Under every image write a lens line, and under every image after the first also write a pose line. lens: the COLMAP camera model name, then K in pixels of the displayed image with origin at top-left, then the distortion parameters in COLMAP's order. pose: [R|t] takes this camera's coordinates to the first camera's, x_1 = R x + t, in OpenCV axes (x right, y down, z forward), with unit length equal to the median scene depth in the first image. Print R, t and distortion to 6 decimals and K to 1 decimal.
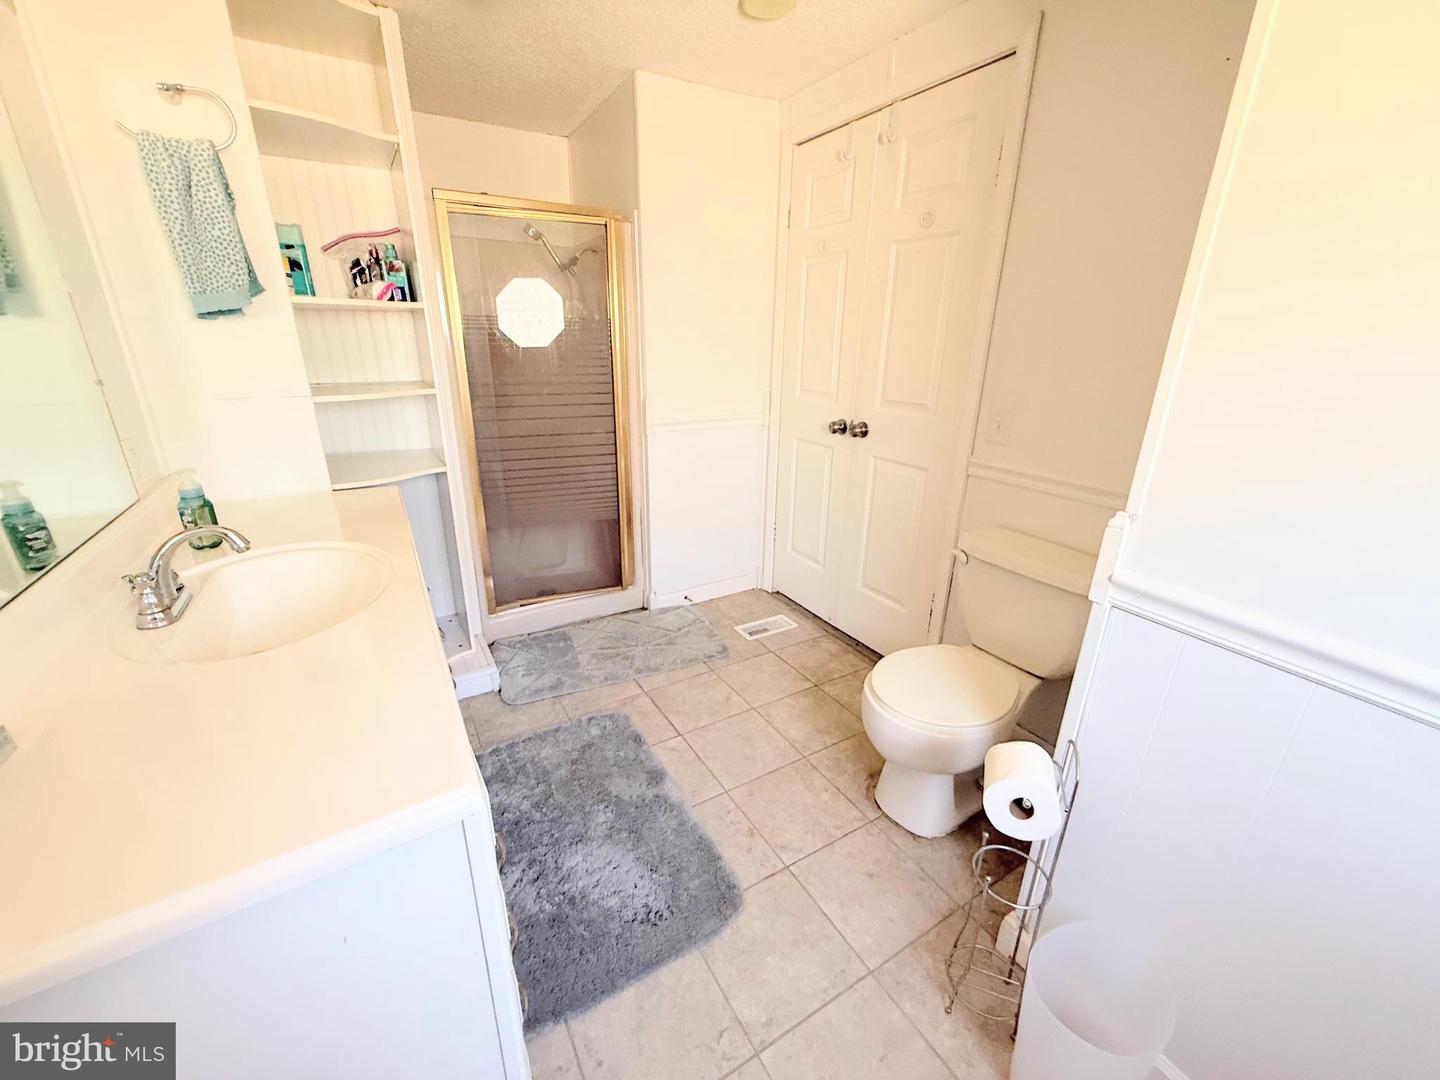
lens RADIAL K [[574.3, 0, 723.7], [0, 574.3, 538.6], [0, 0, 1]] dist [0.001301, -0.000276]
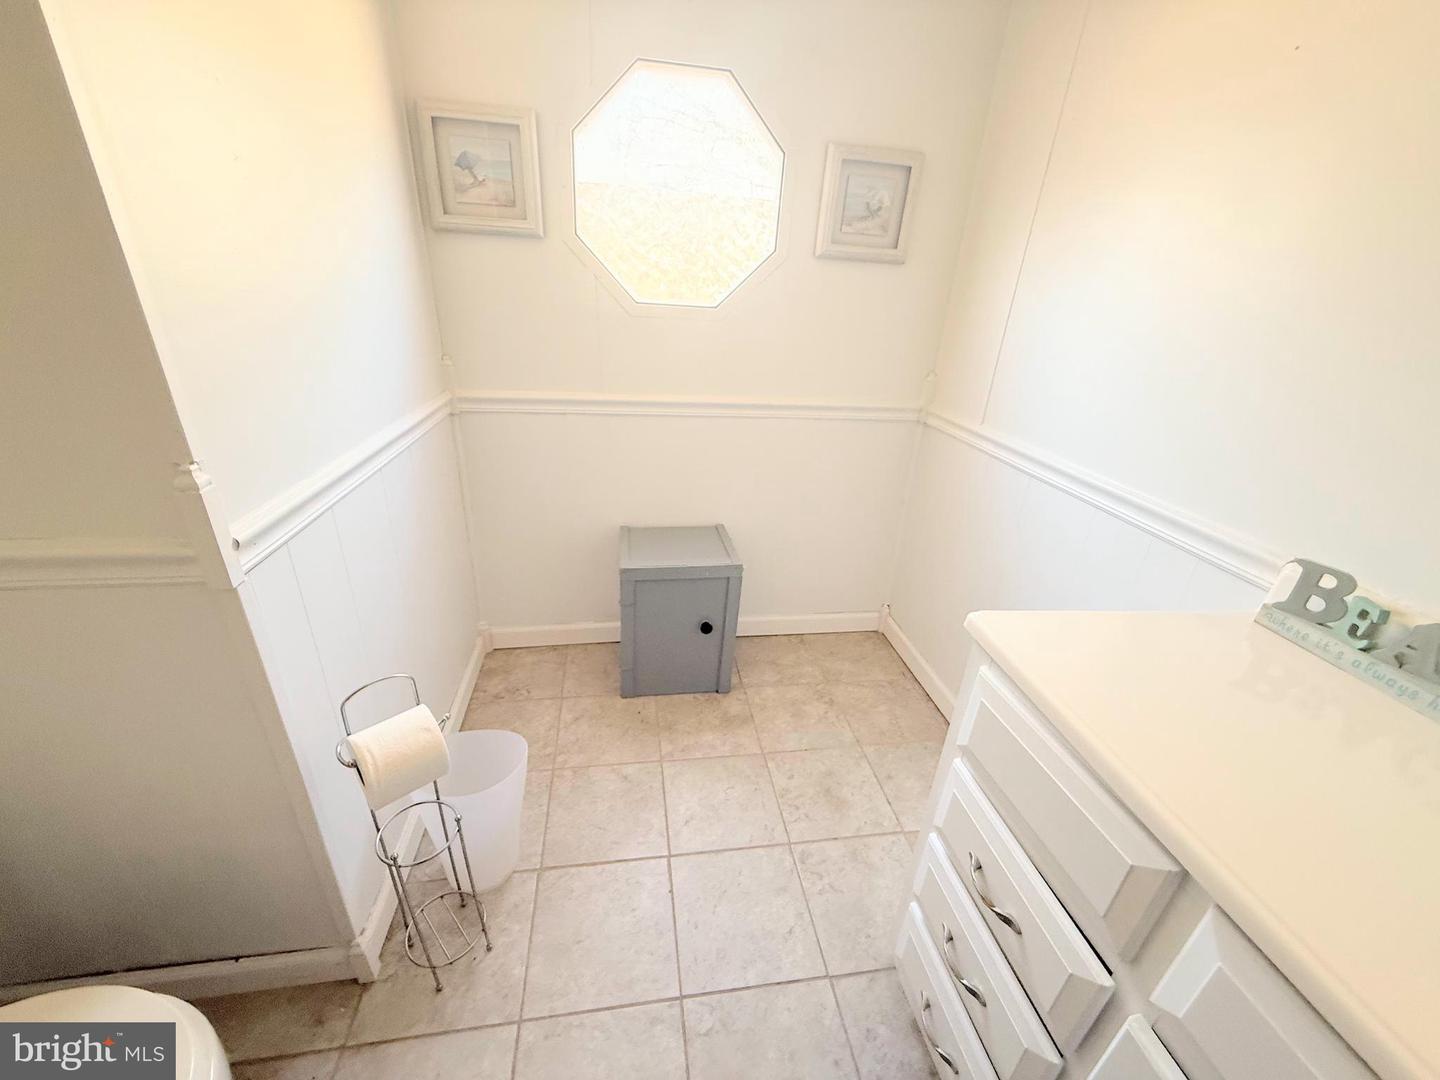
lens RADIAL K [[574.3, 0, 716.1], [0, 574.3, 541.6], [0, 0, 1]] dist [0.001301, -0.000276]
pose [[-0.922322, -0.218834, 0.318487, -0.136990], [0.060012, 0.733077, 0.677493, -0.349396], [-0.381734, 0.643980, -0.663000, 1.073041]]
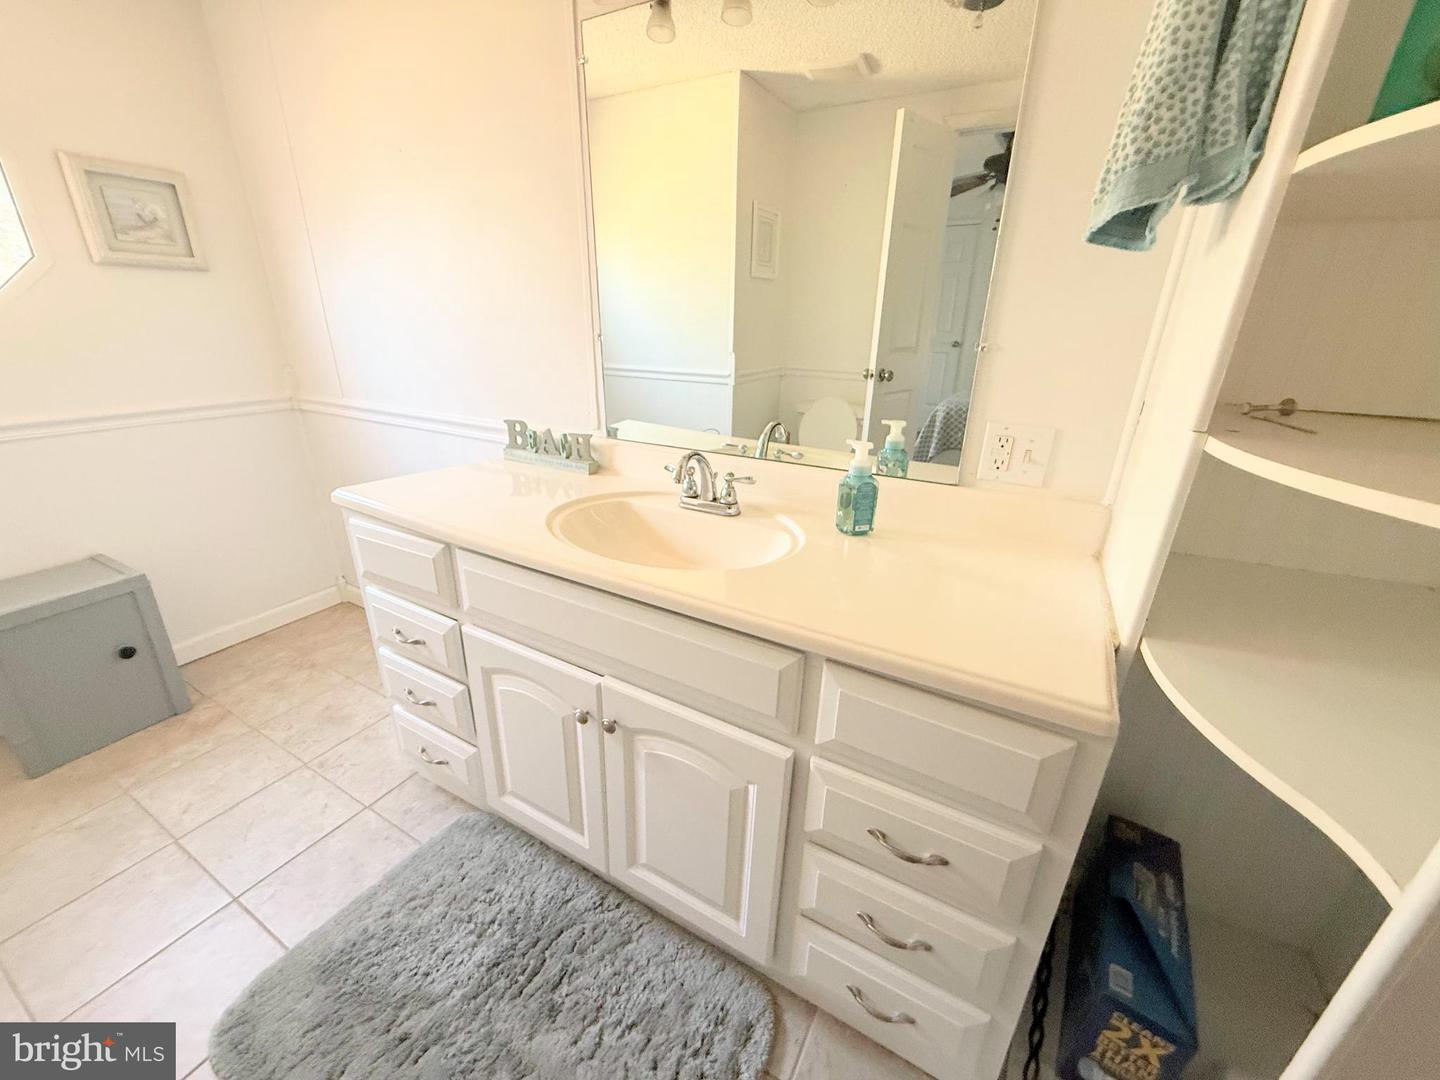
lens RADIAL K [[574.3, 0, 713.4], [0, 574.3, 541.6], [0, 0, 1]] dist [0.001301, -0.000276]
pose [[-0.872088, 0.151045, -0.465454, -0.336795], [-0.190024, 0.771998, 0.606556, -0.521843], [0.450947, 0.617418, -0.644548, 1.653774]]
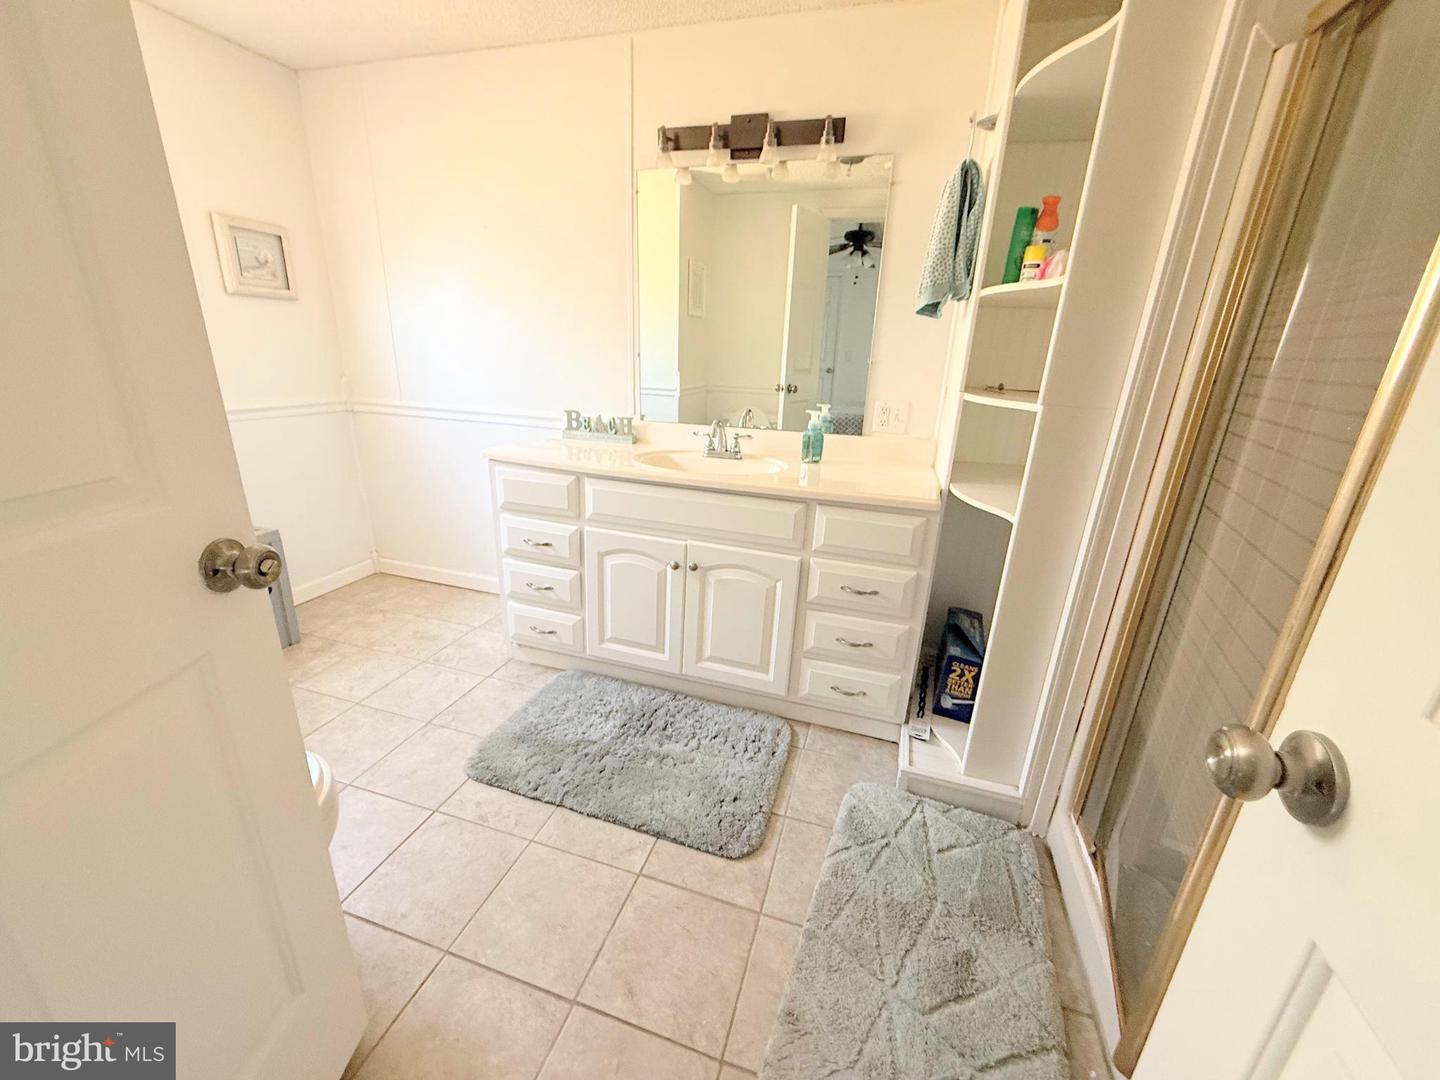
lens RADIAL K [[574.3, 0, 712.6], [0, 574.3, 541.4], [0, 0, 1]] dist [0.001301, -0.000276]
pose [[-0.752590, 0.169343, -0.636342, 0.403078], [-0.261230, 0.810289, 0.524587, -0.638253], [0.604456, 0.561030, -0.565578, 2.080960]]
